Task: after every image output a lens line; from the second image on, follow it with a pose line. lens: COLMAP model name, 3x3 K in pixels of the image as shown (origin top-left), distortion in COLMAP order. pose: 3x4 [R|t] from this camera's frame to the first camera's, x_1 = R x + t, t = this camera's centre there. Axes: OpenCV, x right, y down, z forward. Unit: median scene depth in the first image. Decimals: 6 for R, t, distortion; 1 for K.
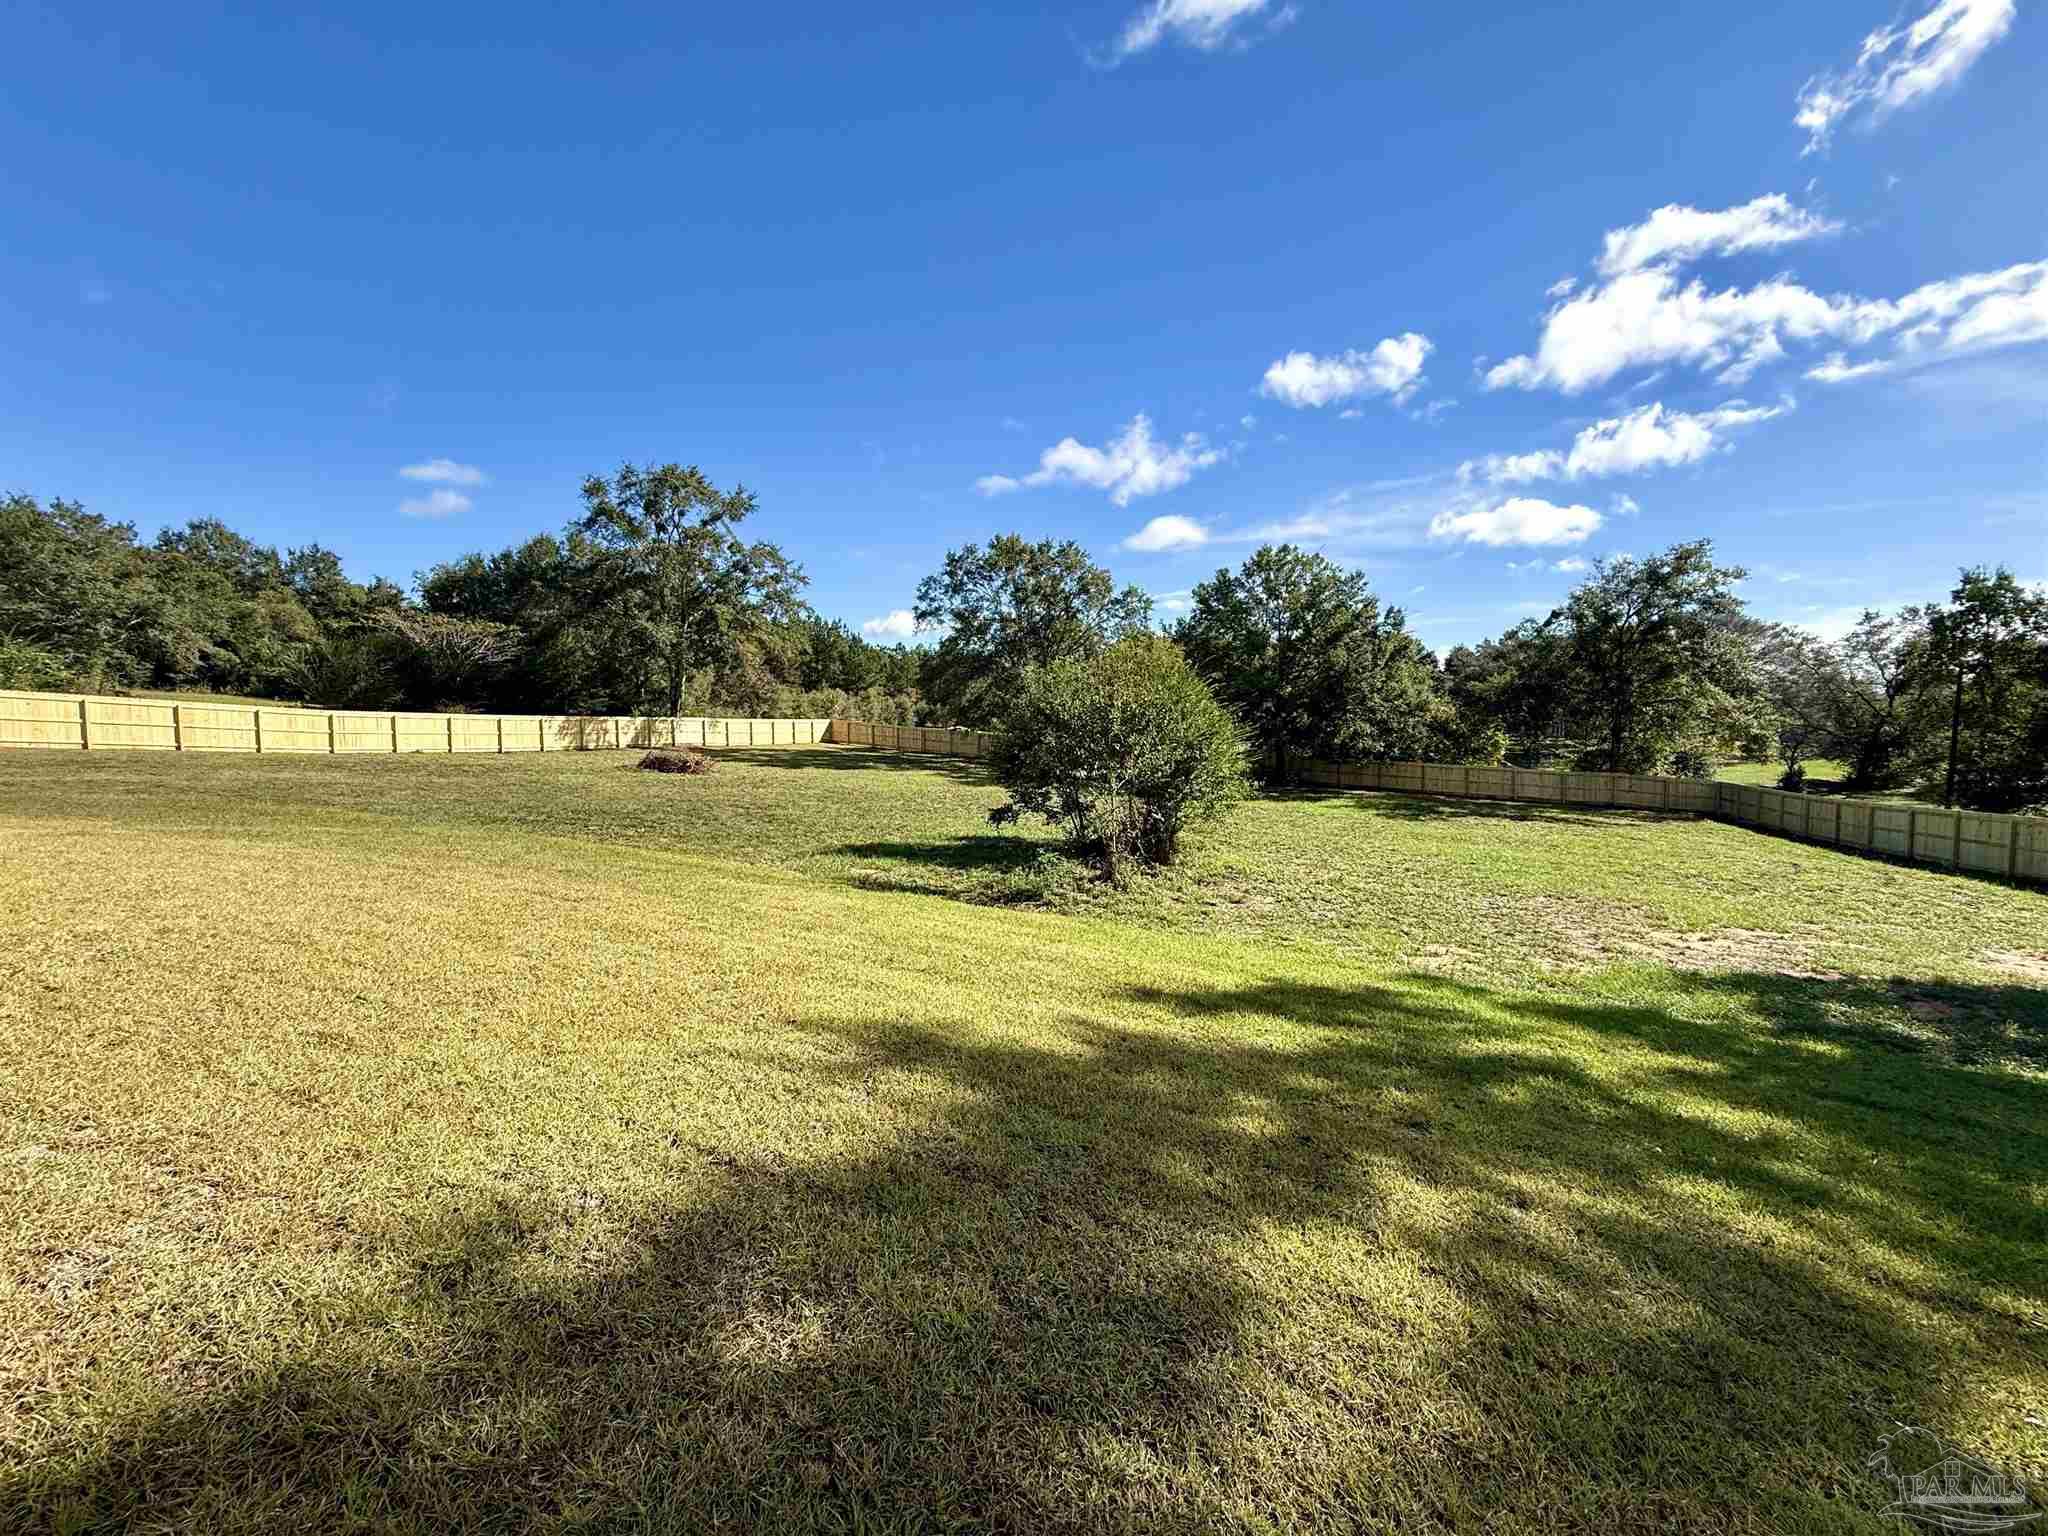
lens RADIAL K [[809.5, 0, 1018.1], [0, 809.5, 767.0], [0, 0, 1]] dist [0.002281, -0.000052]
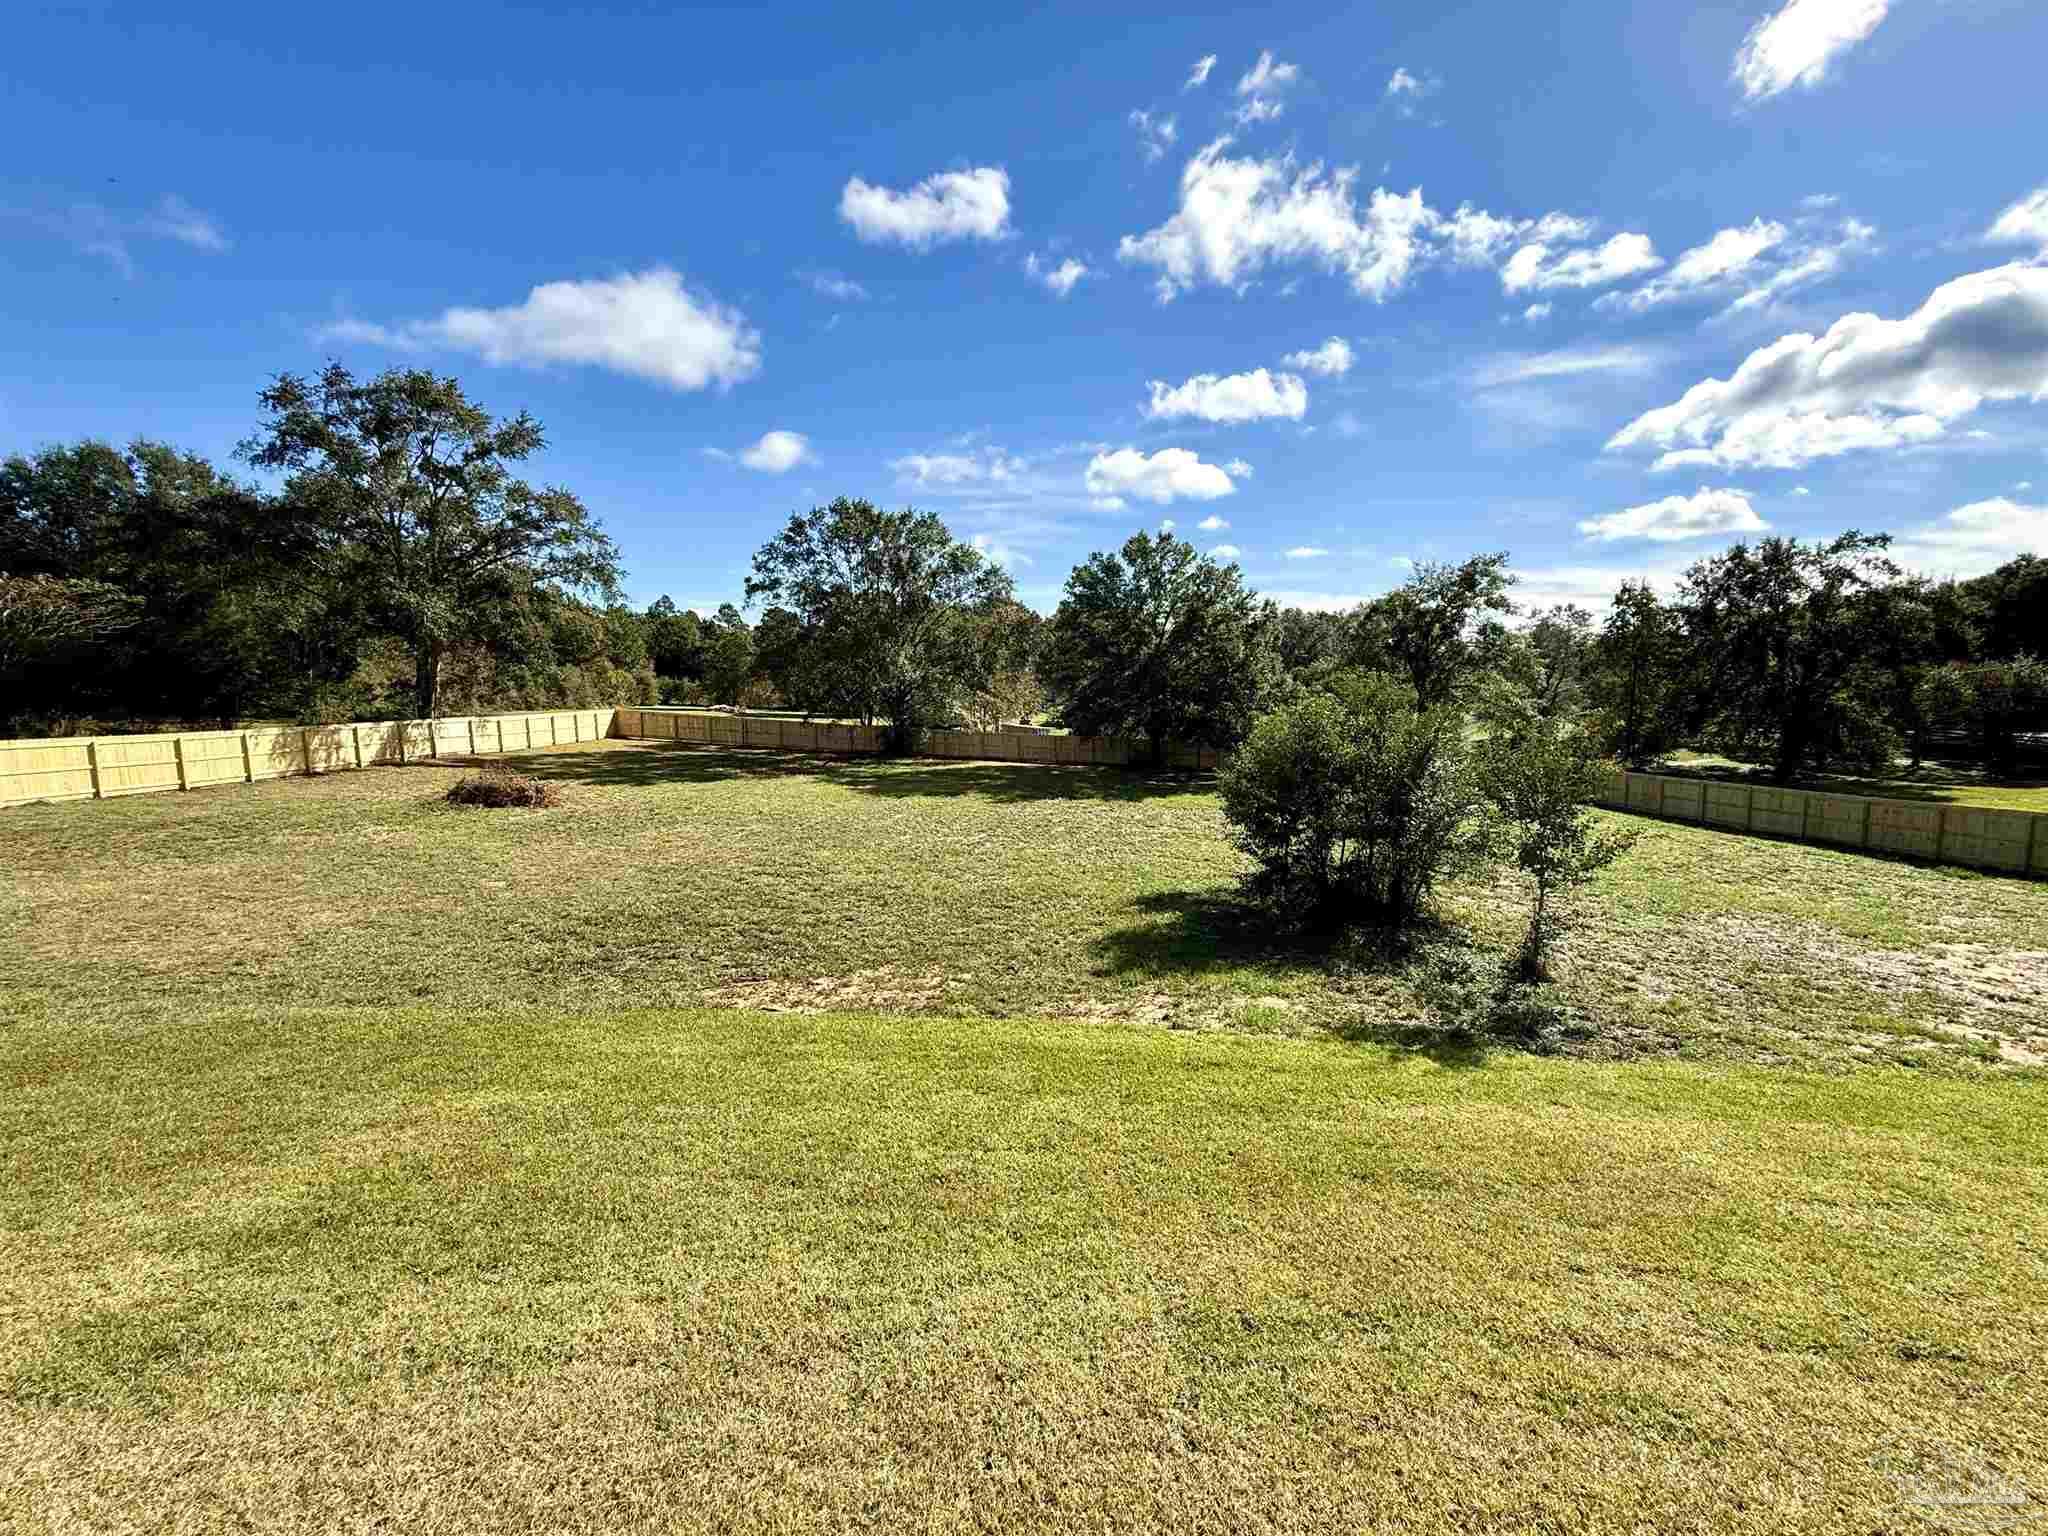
lens RADIAL K [[809.5, 0, 1029.7], [0, 809.5, 759.6], [0, 0, 1]] dist [0.002281, -0.000052]
pose [[0.934840, -0.042912, 0.352466, -0.184947], [0.030563, 0.998711, 0.040529, -0.039263], [-0.353751, -0.027116, 0.934947, 0.115756]]
